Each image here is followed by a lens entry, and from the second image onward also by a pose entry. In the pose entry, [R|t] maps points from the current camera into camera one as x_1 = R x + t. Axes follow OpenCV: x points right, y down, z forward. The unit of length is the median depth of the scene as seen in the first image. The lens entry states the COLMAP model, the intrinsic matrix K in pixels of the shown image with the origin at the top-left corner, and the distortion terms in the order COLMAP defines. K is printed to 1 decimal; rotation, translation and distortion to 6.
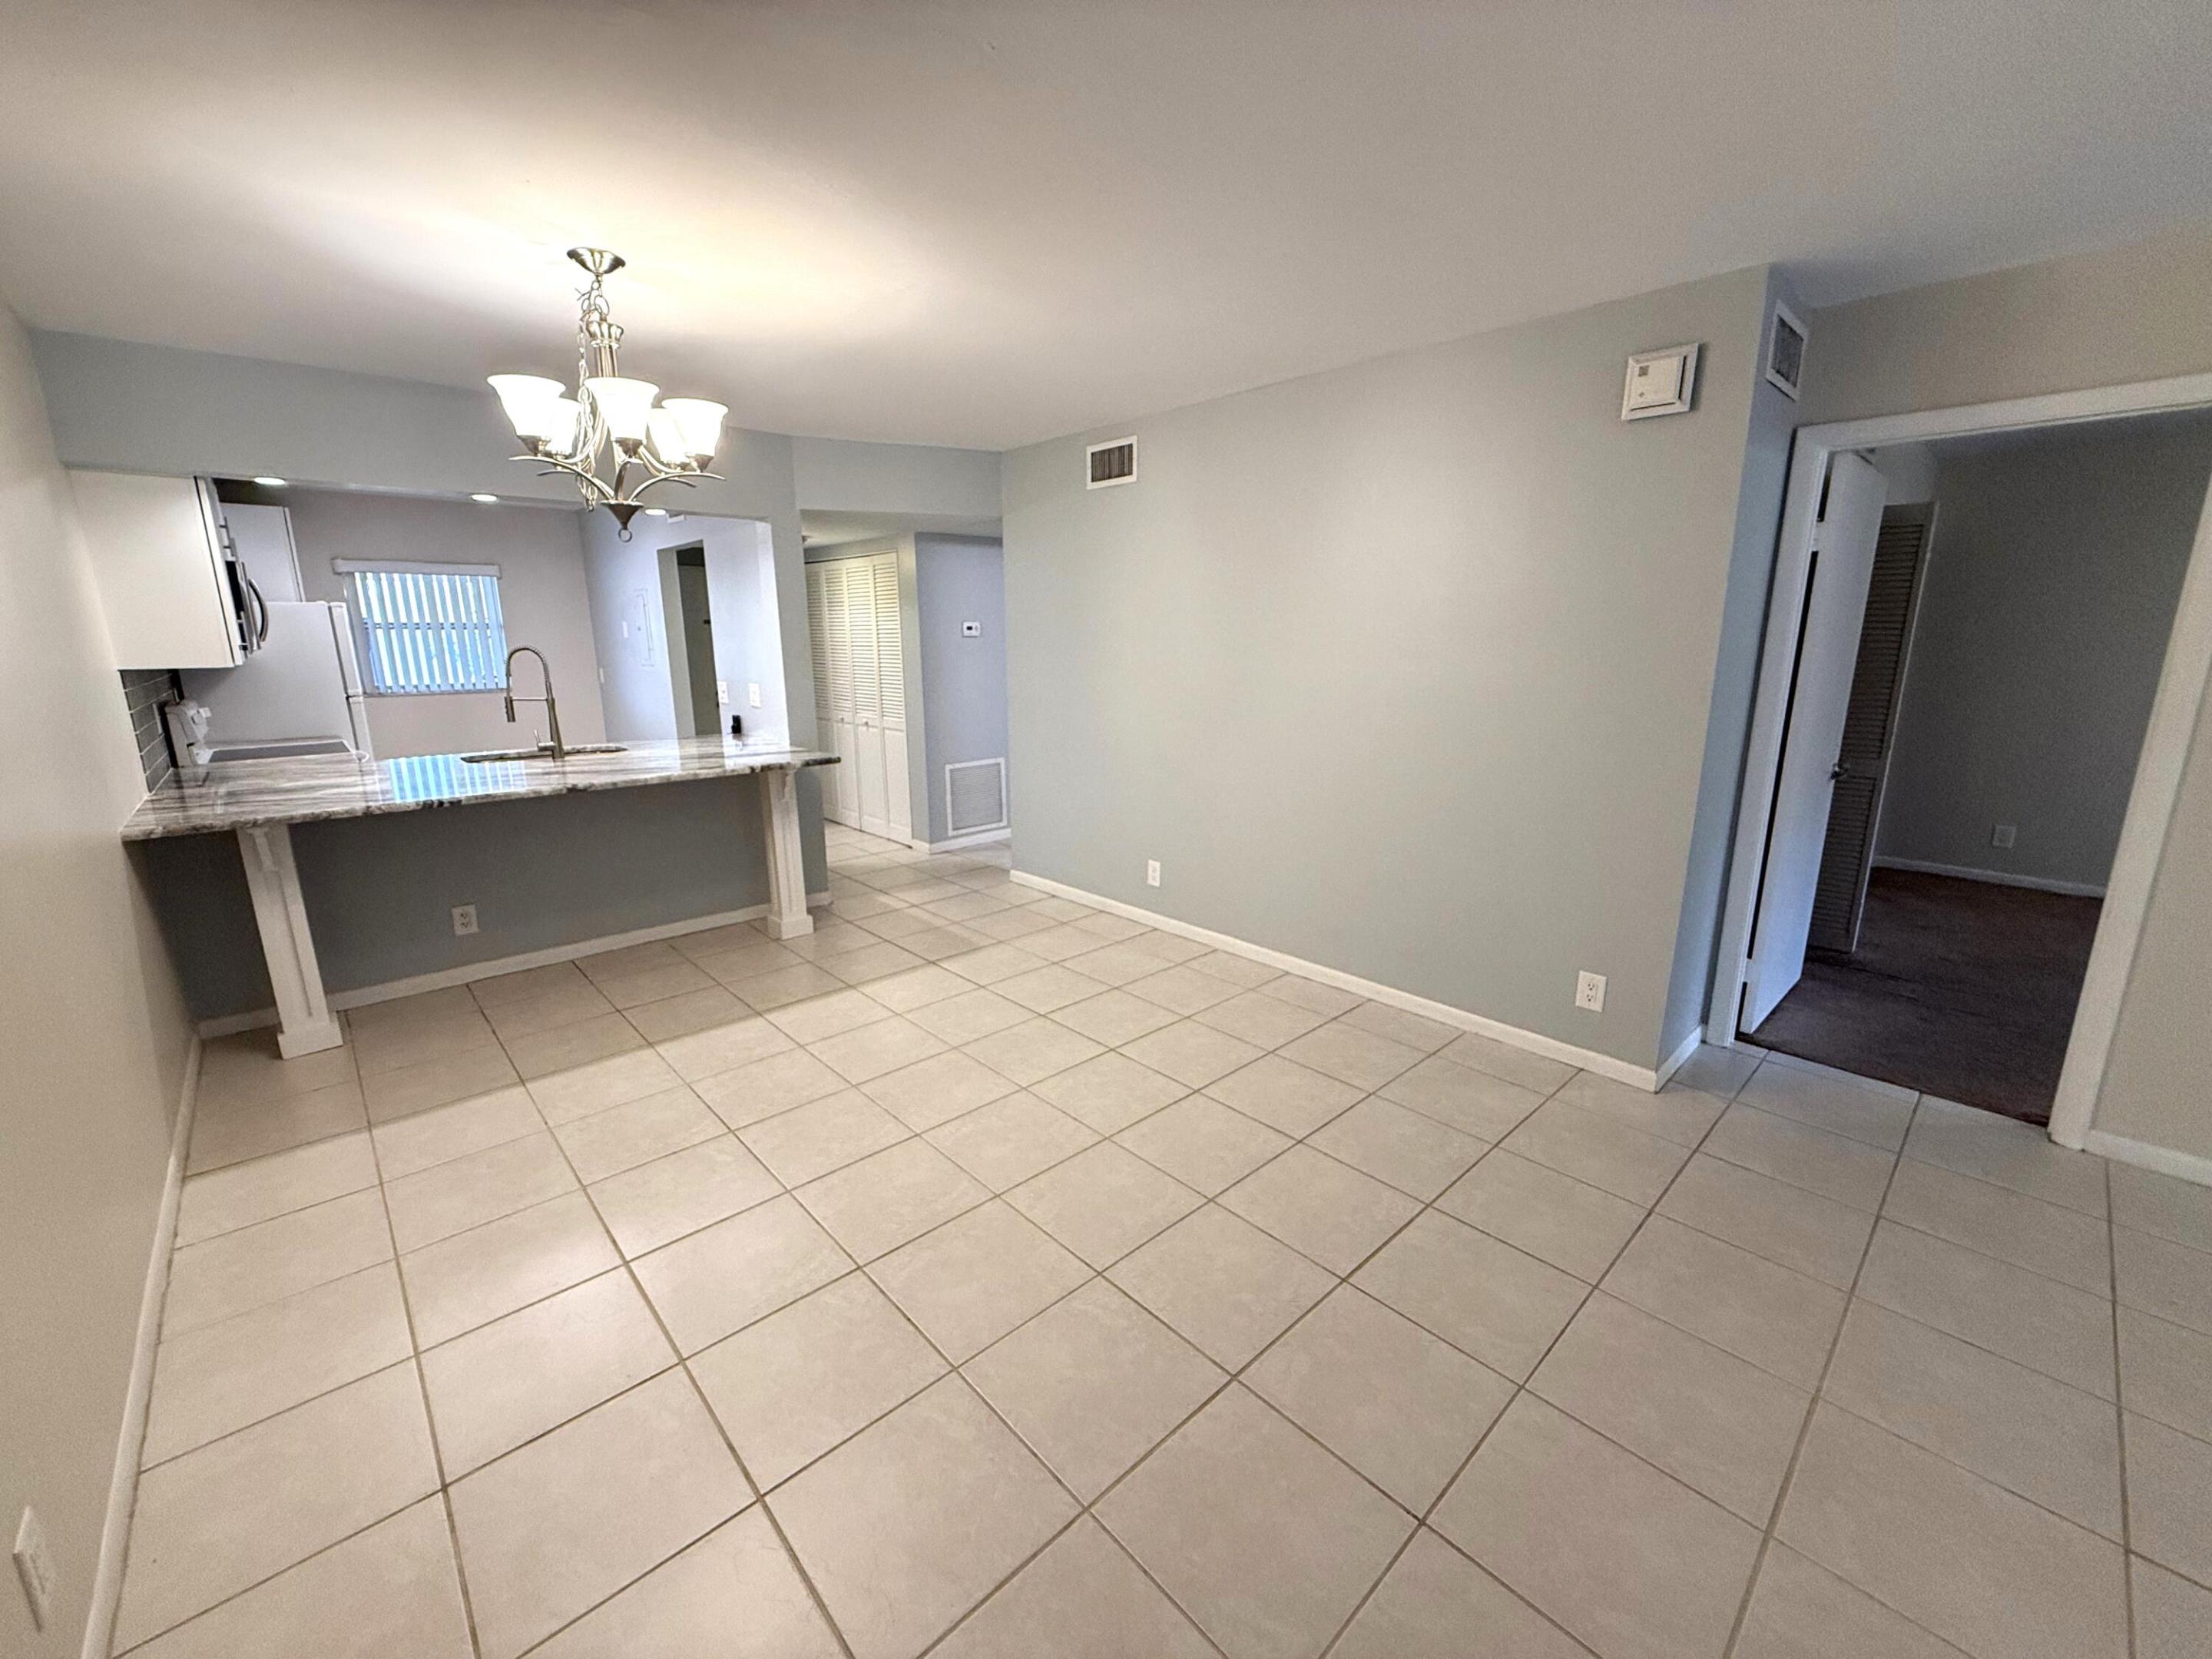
lens RADIAL K [[882.9, 0, 1100.3], [0, 882.9, 843.3], [0, 0, 1]] dist [0.001578, 0.000027]
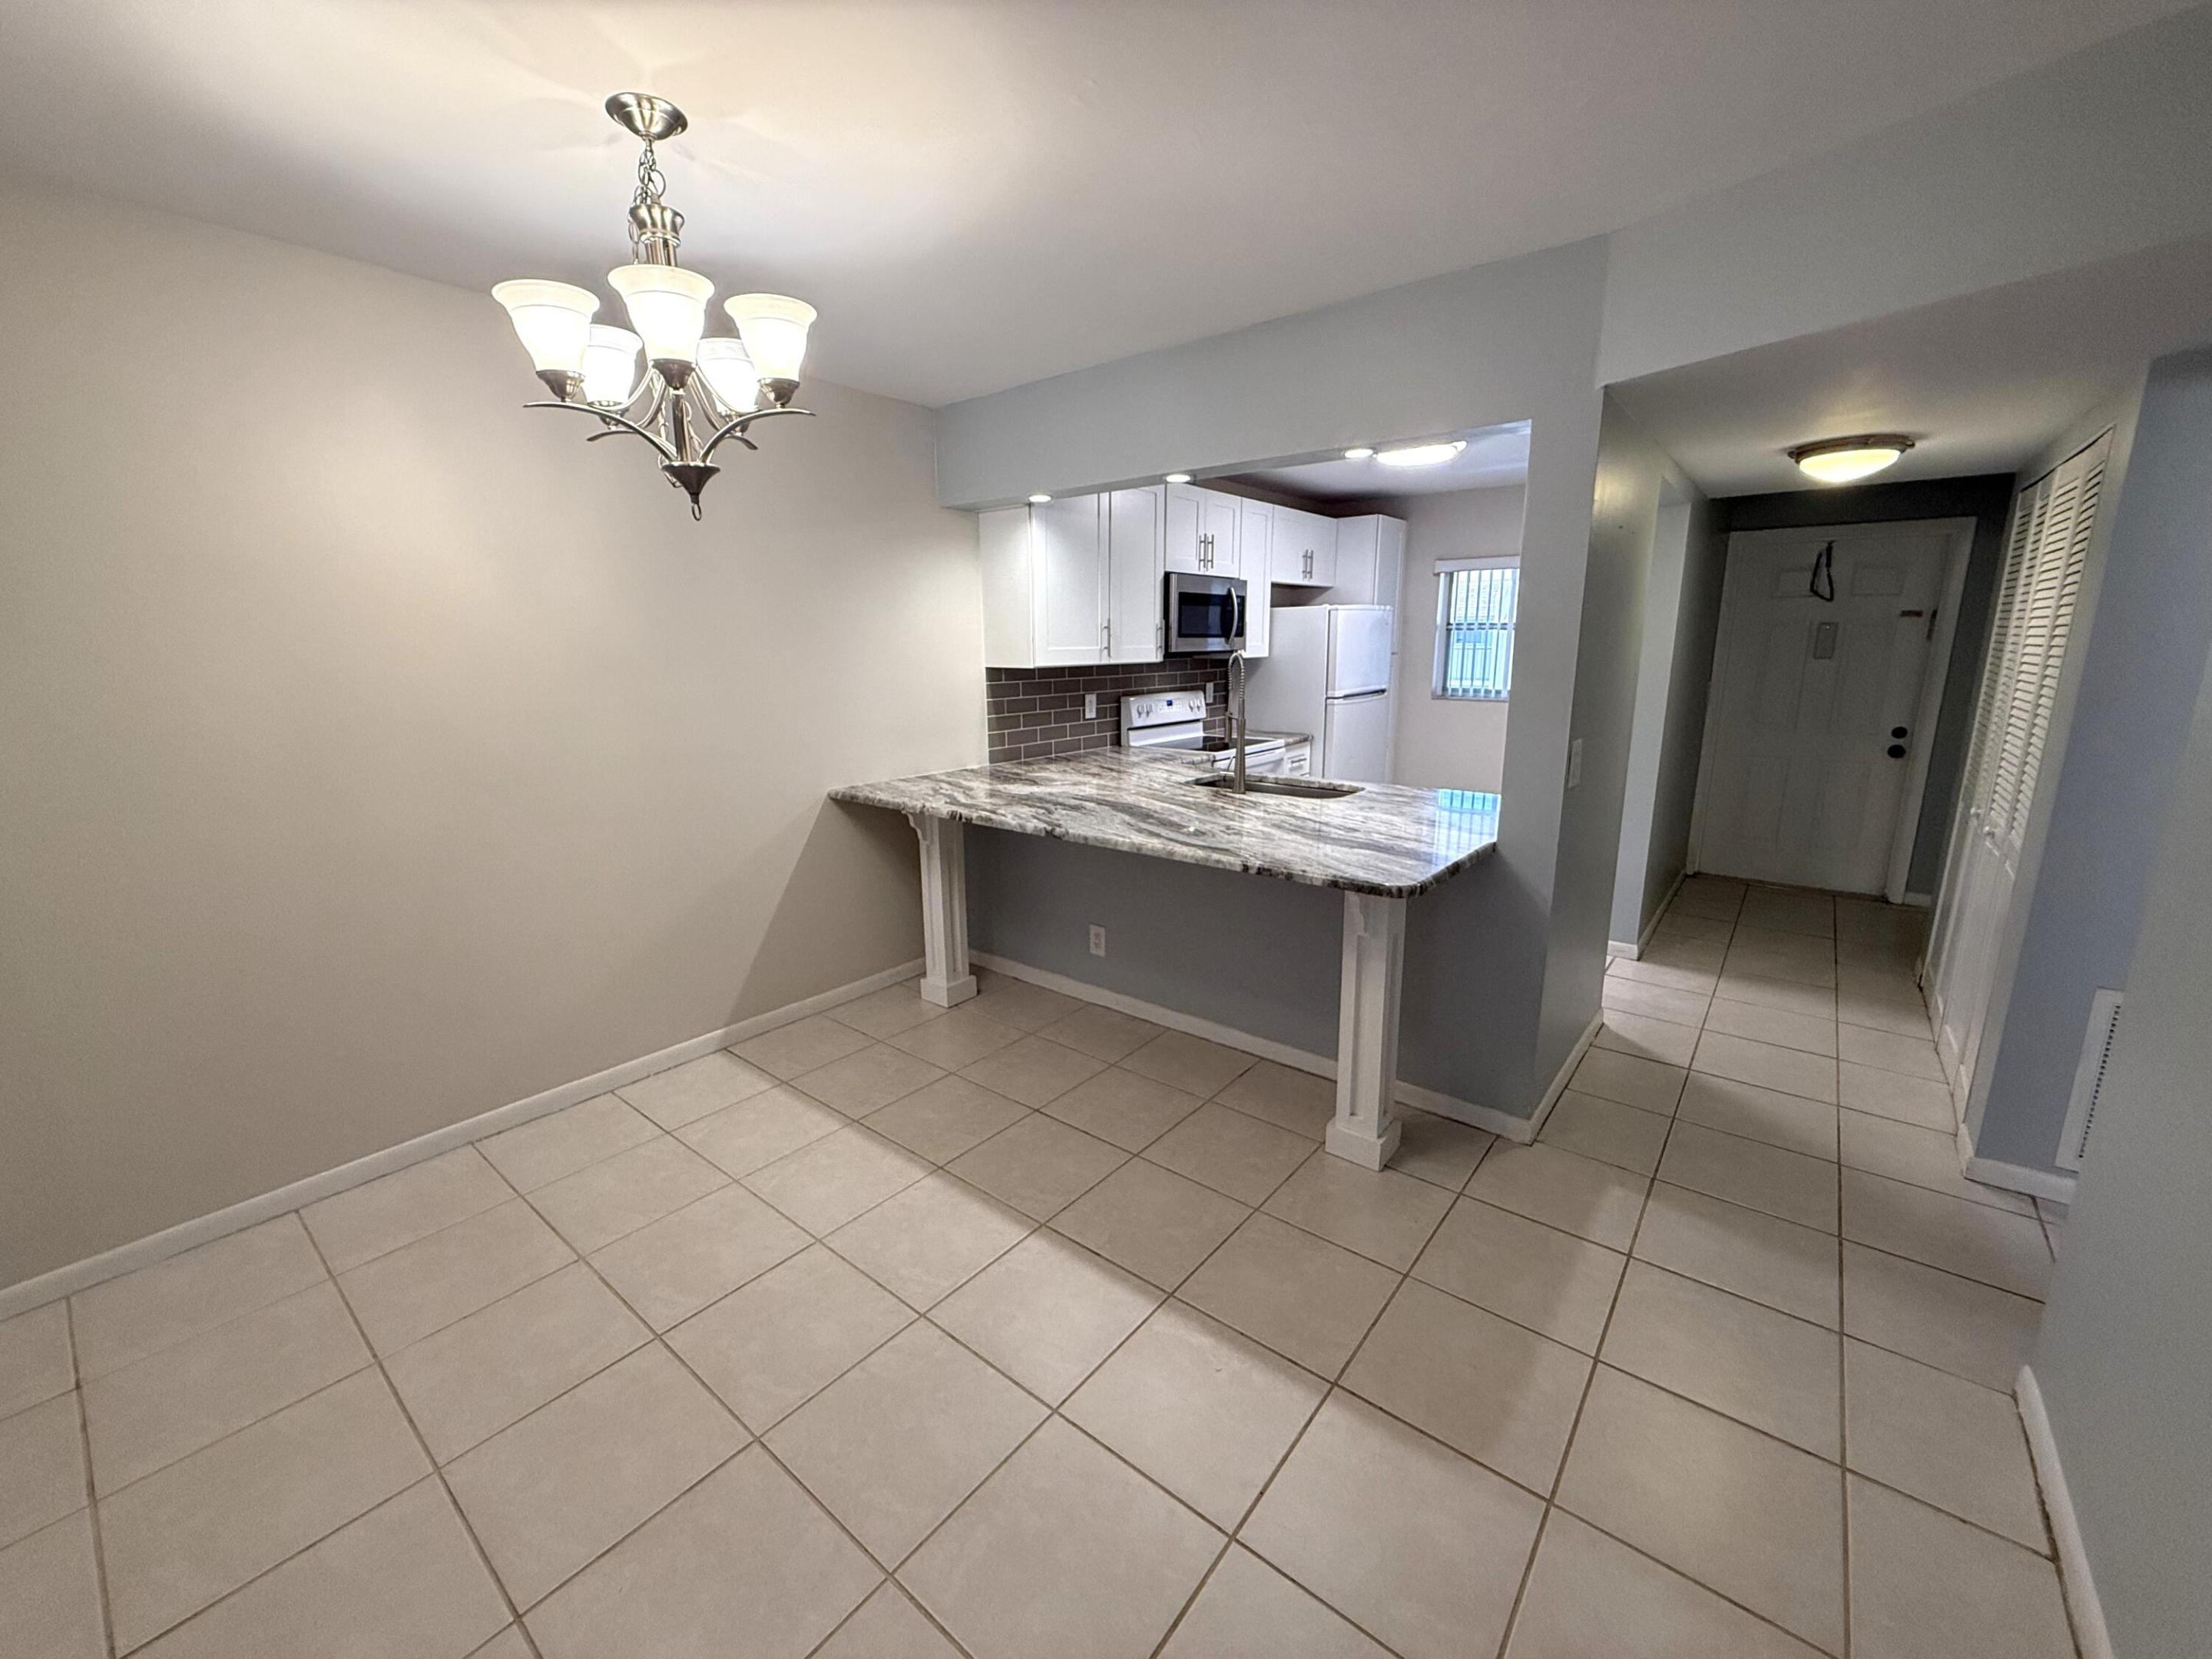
lens RADIAL K [[882.9, 0, 1109.0], [0, 882.9, 829.1], [0, 0, 1]] dist [0.001578, 0.000027]
pose [[0.145424, 0.209947, -0.966837, 0.187489], [-0.224122, 0.958812, 0.174494, -0.214112], [0.963650, 0.191314, 0.186488, 0.889911]]
